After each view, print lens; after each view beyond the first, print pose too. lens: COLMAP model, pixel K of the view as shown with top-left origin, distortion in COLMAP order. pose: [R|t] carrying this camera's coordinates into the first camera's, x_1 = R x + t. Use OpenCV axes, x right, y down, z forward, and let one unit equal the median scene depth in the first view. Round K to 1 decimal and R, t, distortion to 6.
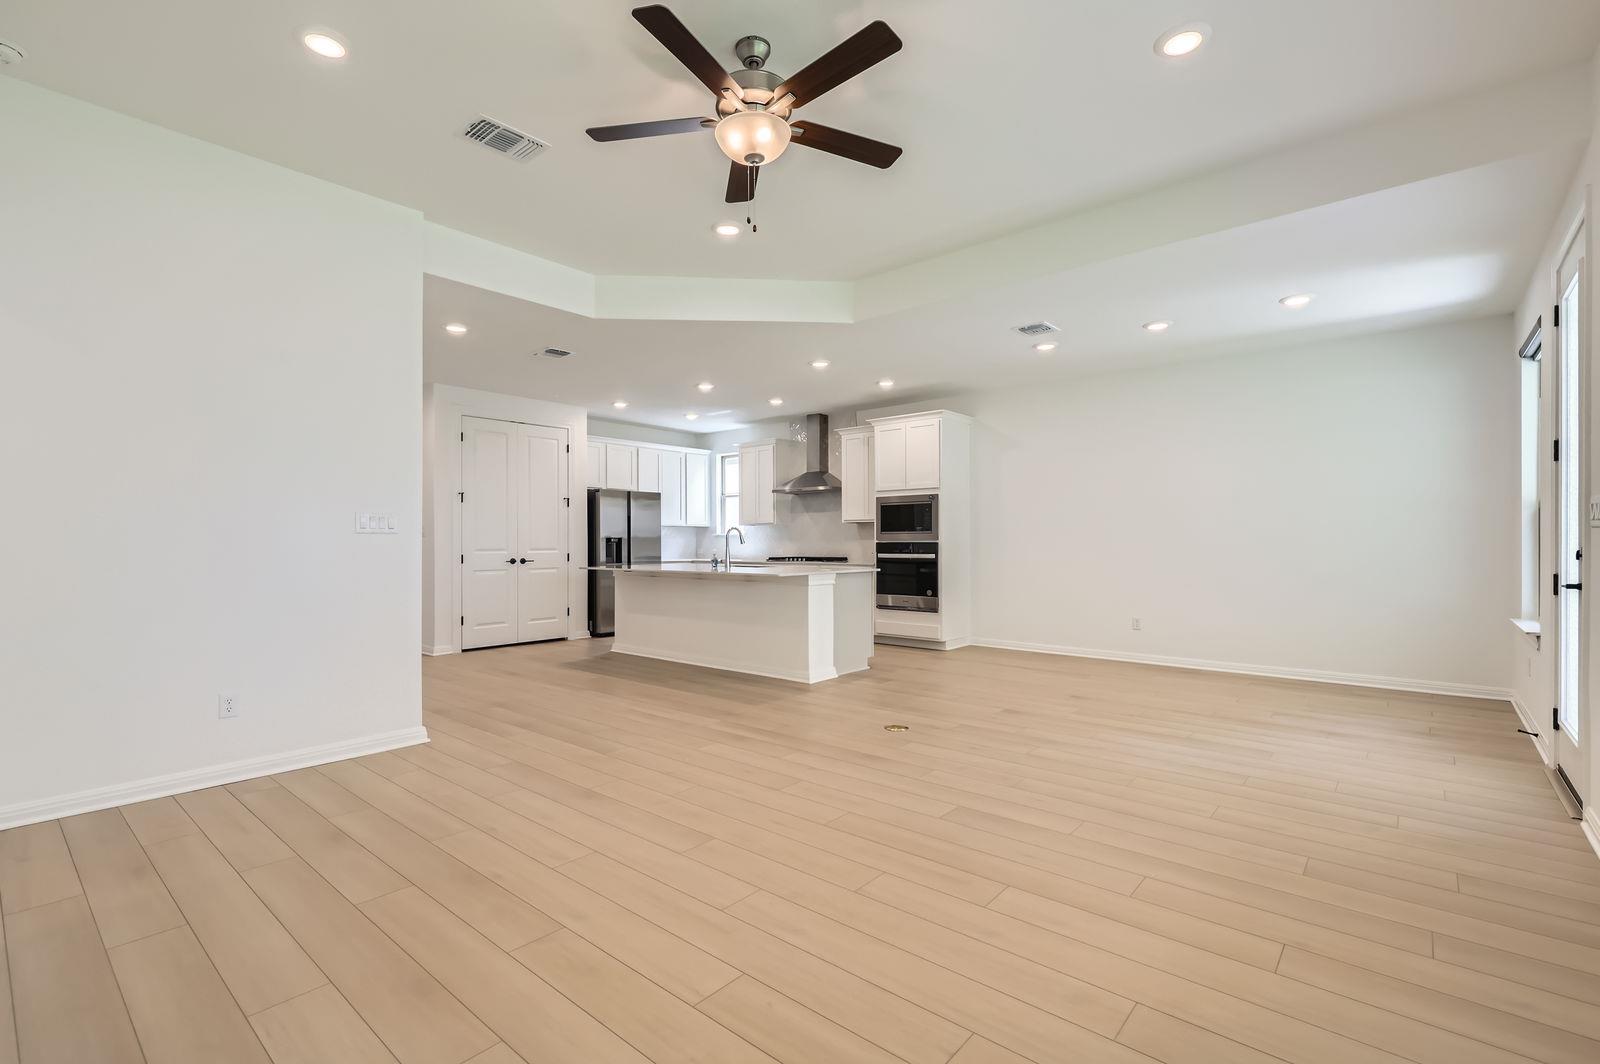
lens RADIAL K [[715.9, 0, 793.1], [0, 715.9, 537.7], [0, 0, 1]] dist [0.002251, 0.000296]
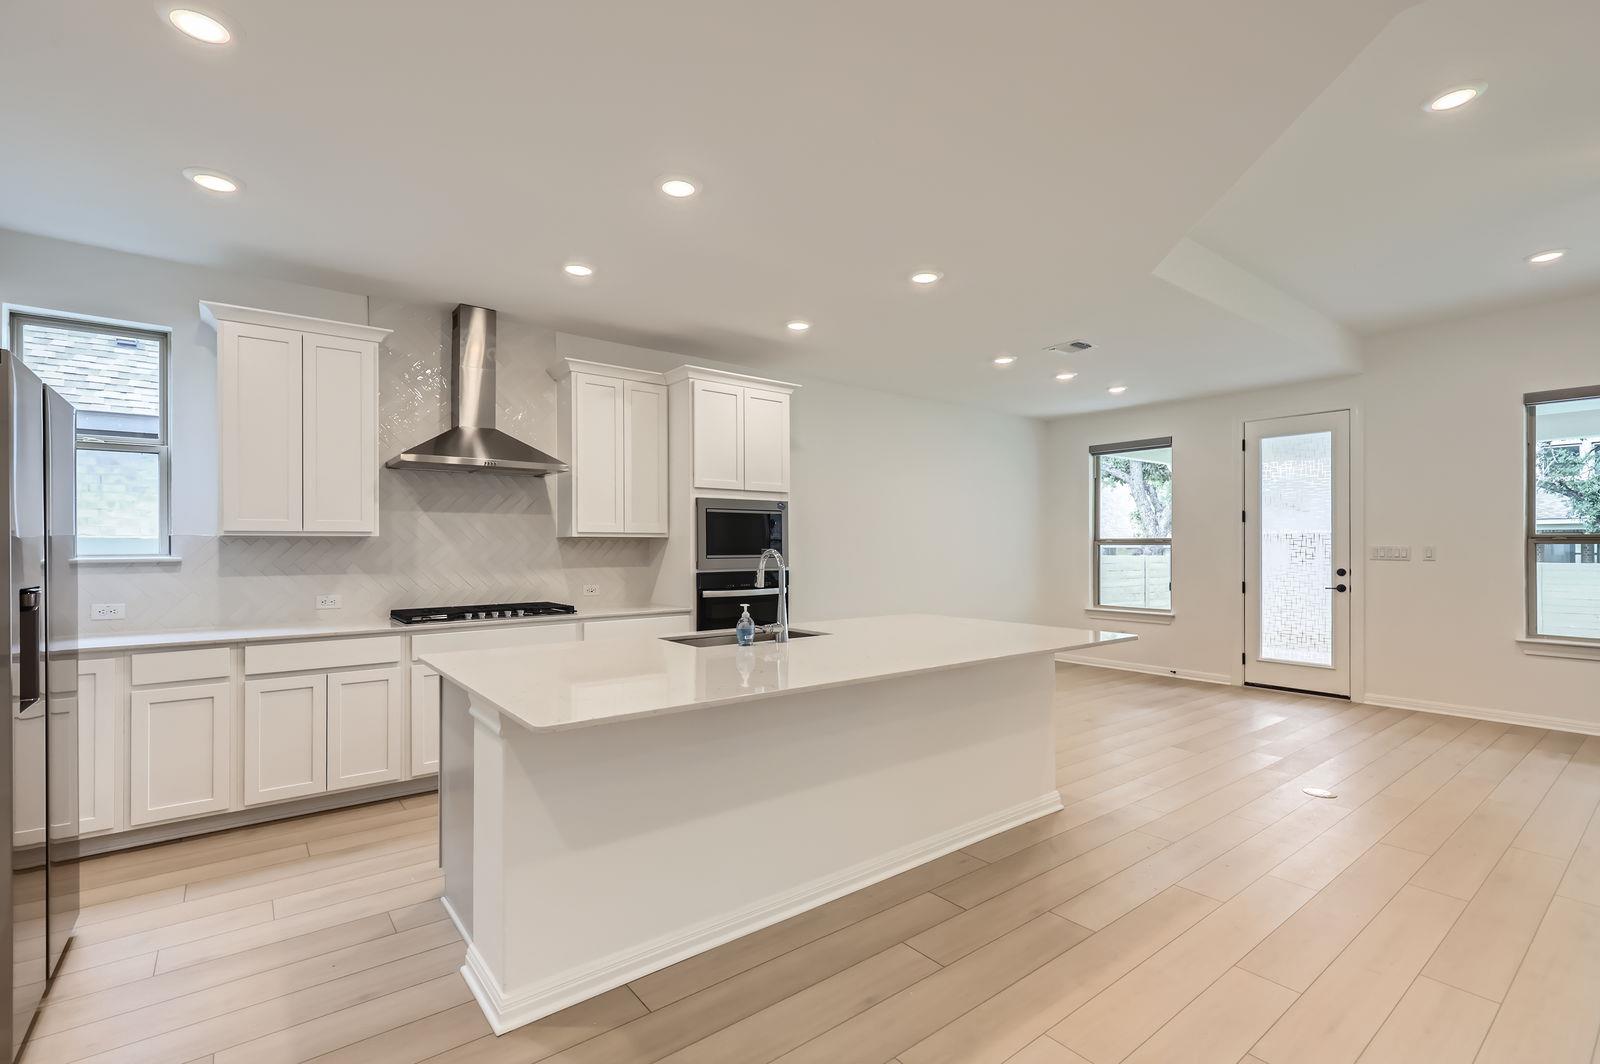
lens RADIAL K [[718.9, 0, 797.6], [0, 718.9, 536.2], [0, 0, 1]] dist [-0.000708, -0.000339]
pose [[0.190117, 0.016309, 0.981626, -0.430312], [-0.005238, 0.999865, -0.015598, -0.014241], [-0.981748, -0.002177, 0.190176, 0.752624]]
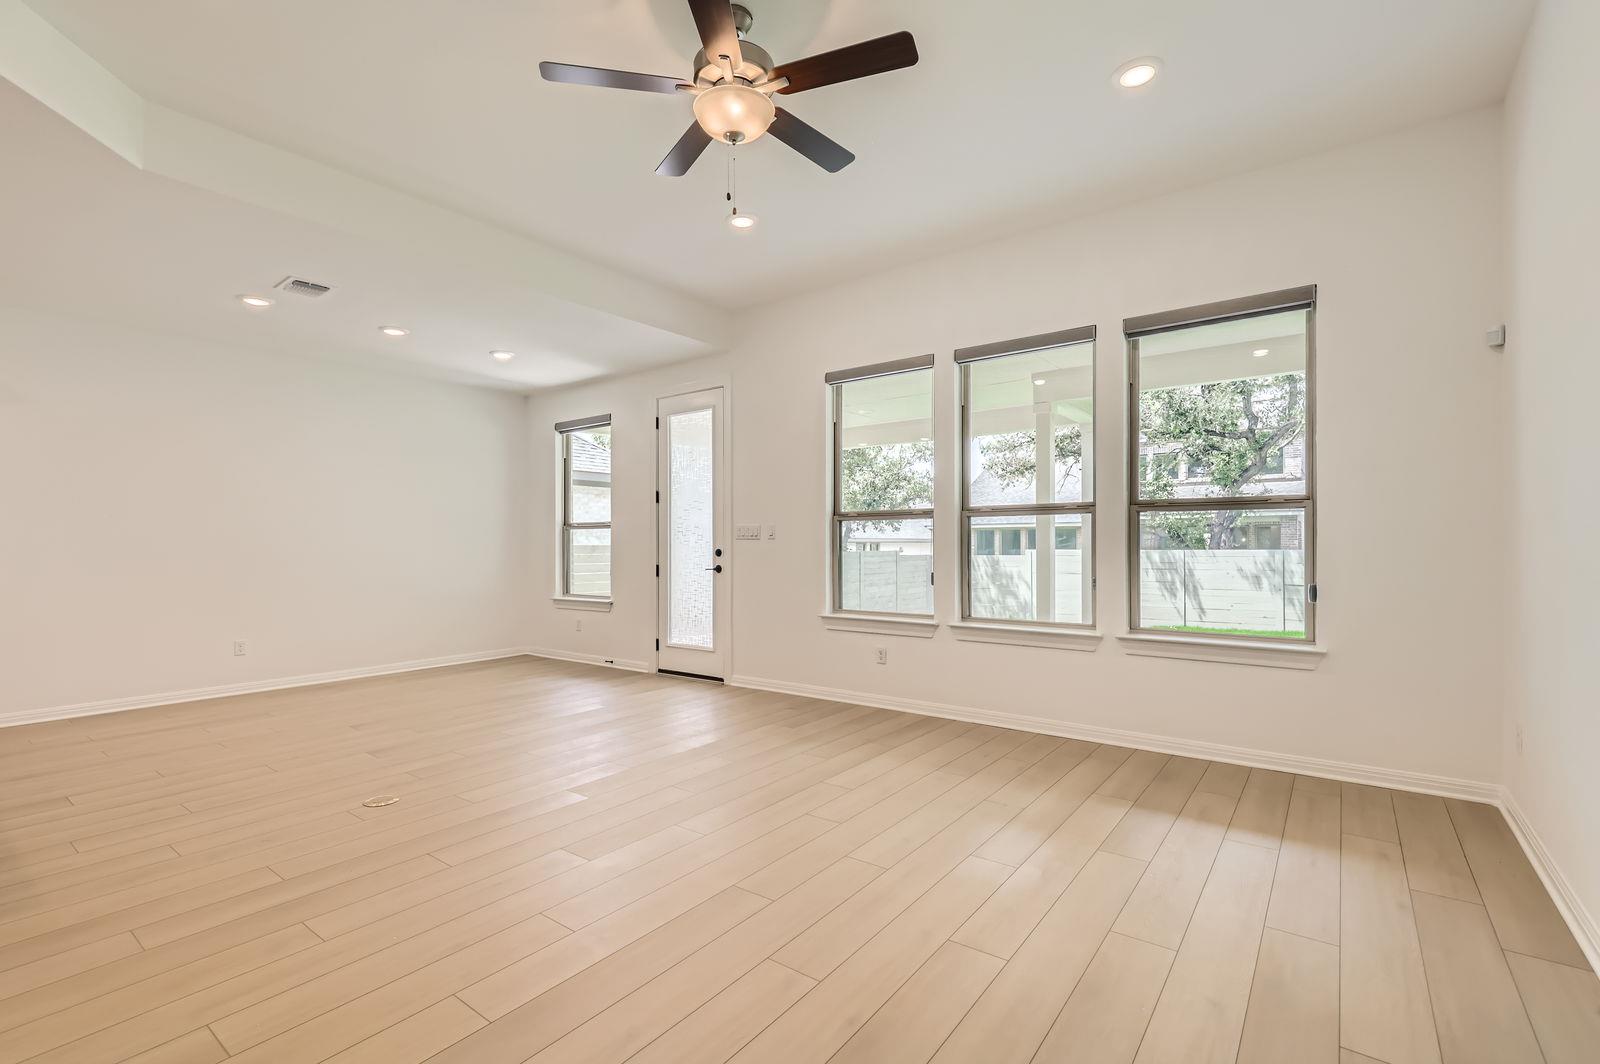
lens RADIAL K [[718.0, 0, 795.2], [0, 718.0, 547.5], [0, 0, 1]] dist [-0.000627, -0.000277]
pose [[-0.066852, -0.001569, 0.997762, -0.326634], [0.002608, 0.999995, 0.001747, 0.001781], [-0.997759, 0.002719, -0.066848, 0.323970]]
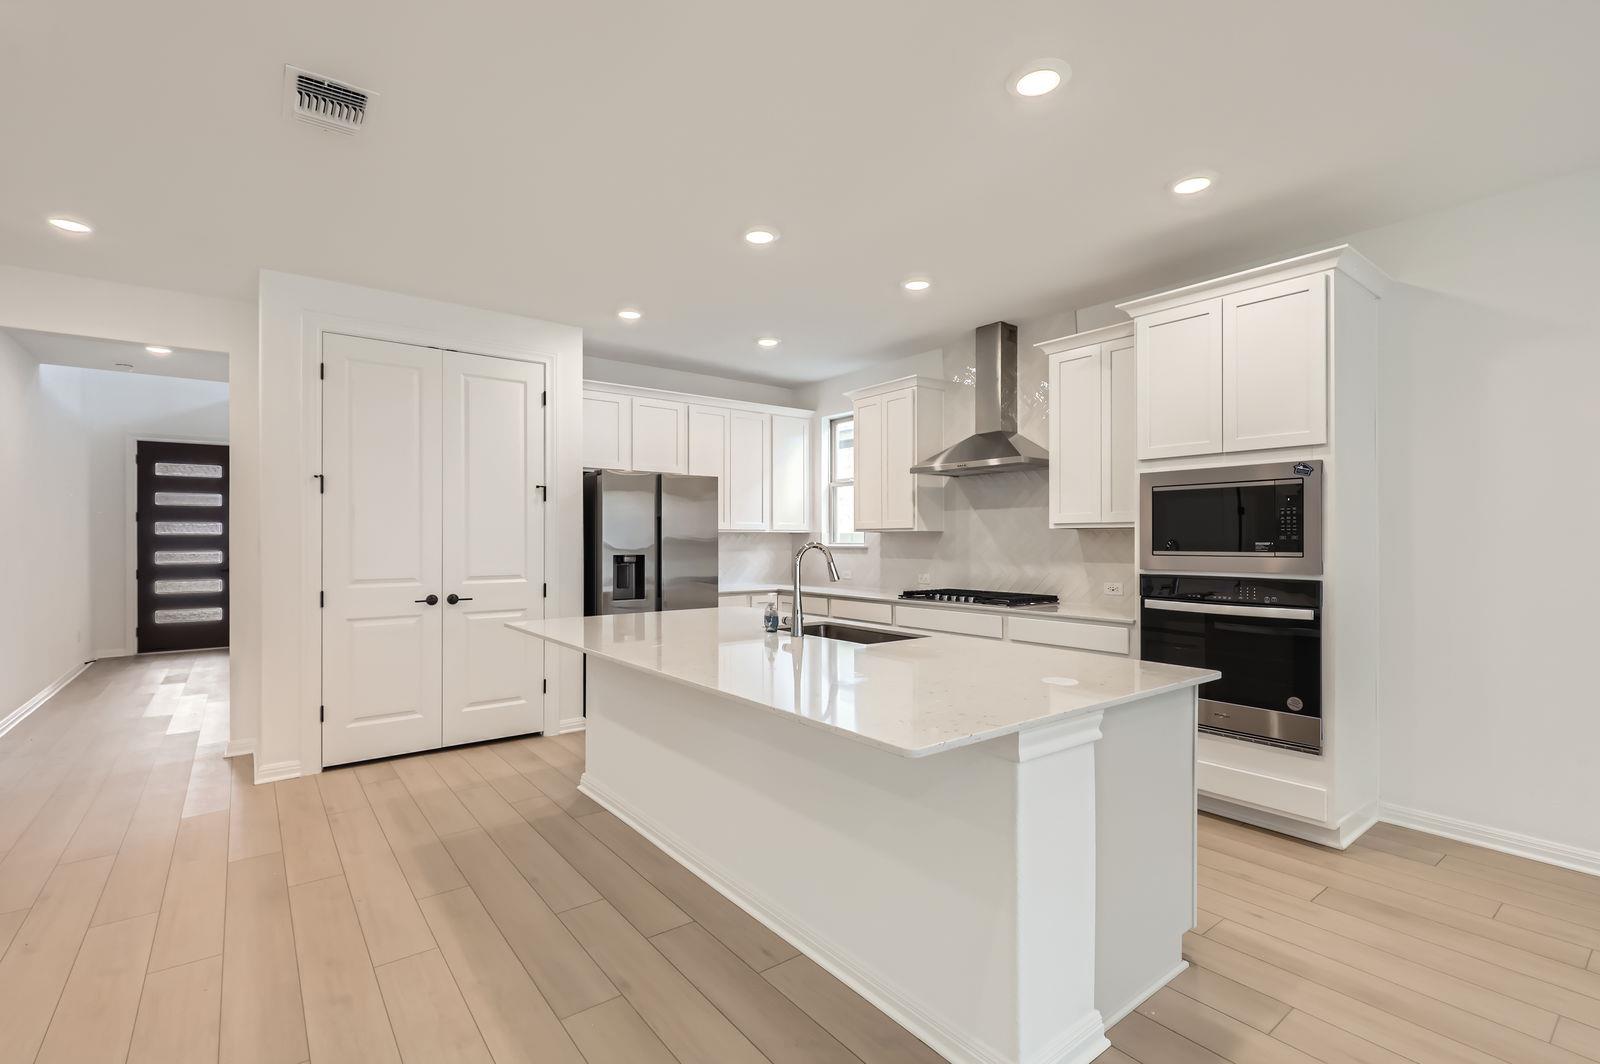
lens RADIAL K [[718.9, 0, 797.6], [0, 718.9, 536.2], [0, 0, 1]] dist [-0.000708, -0.000339]
pose [[0.980797, 0.001152, -0.195030, -0.006854], [-0.000773, 0.999998, 0.002020, -0.016790], [0.195032, -0.001830, 0.980795, 0.481299]]
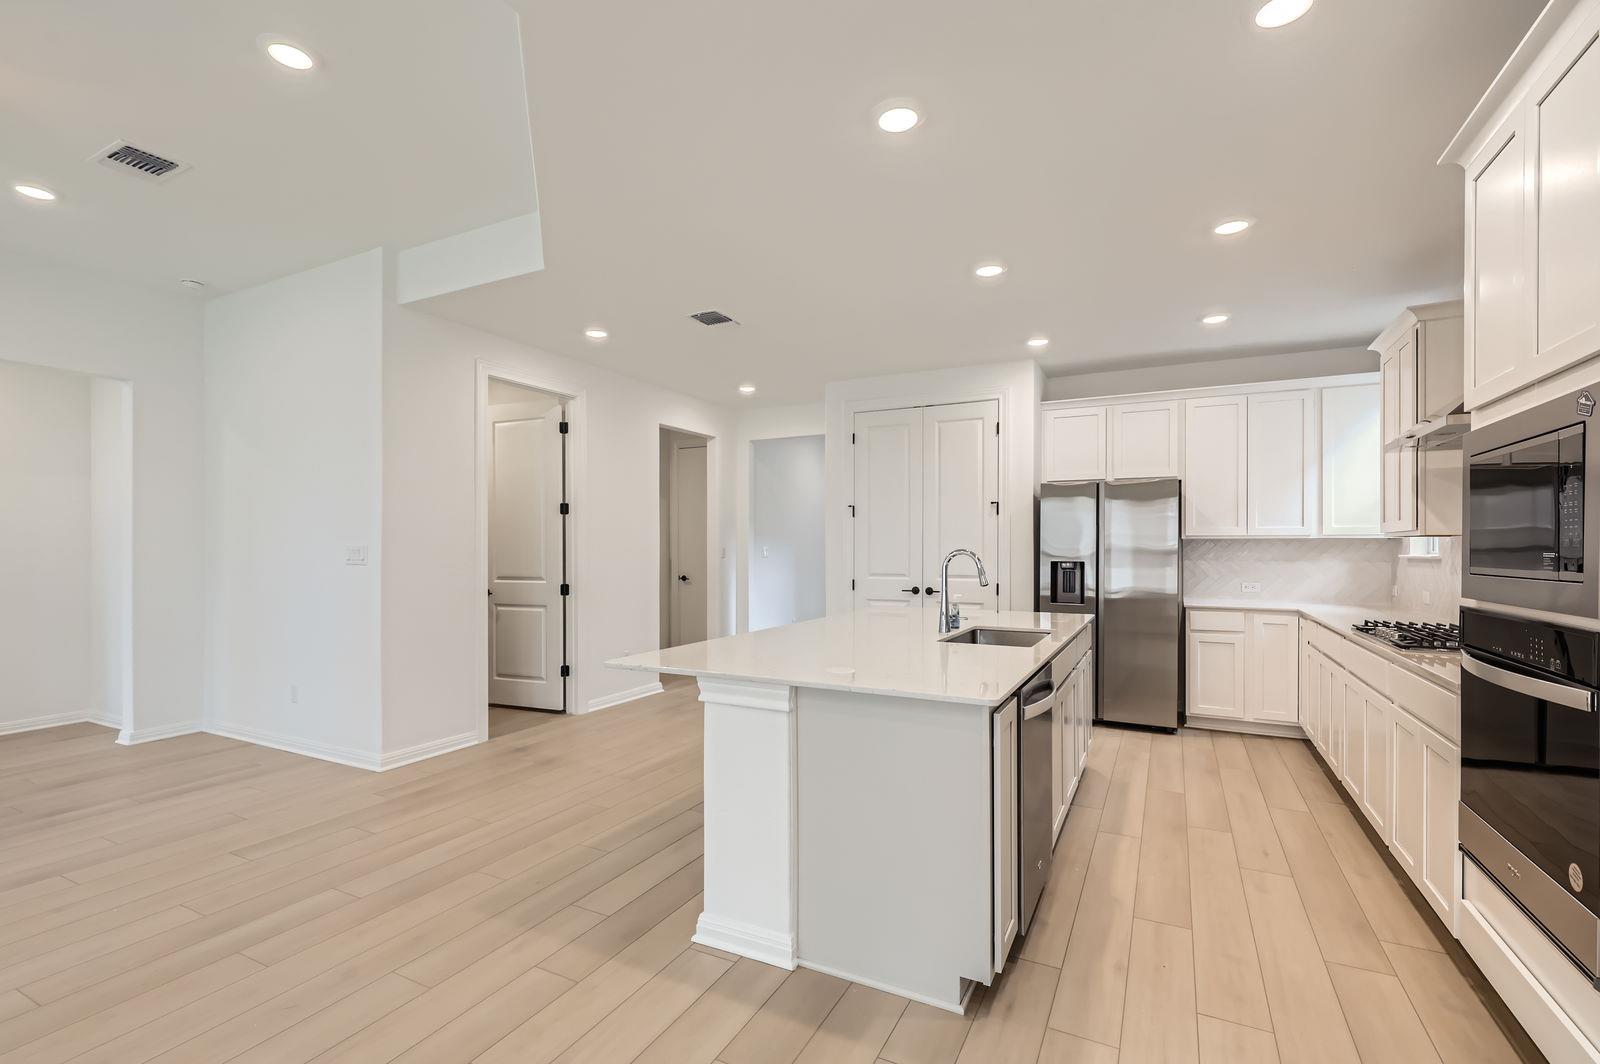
lens RADIAL K [[718.0, 0, 795.2], [0, 718.0, 547.5], [0, 0, 1]] dist [-0.000627, -0.000277]
pose [[0.234006, 0.003913, -0.972227, 0.299680], [0.004078, 0.999979, 0.005006, -0.016218], [0.972227, -0.005136, 0.233985, 0.655551]]
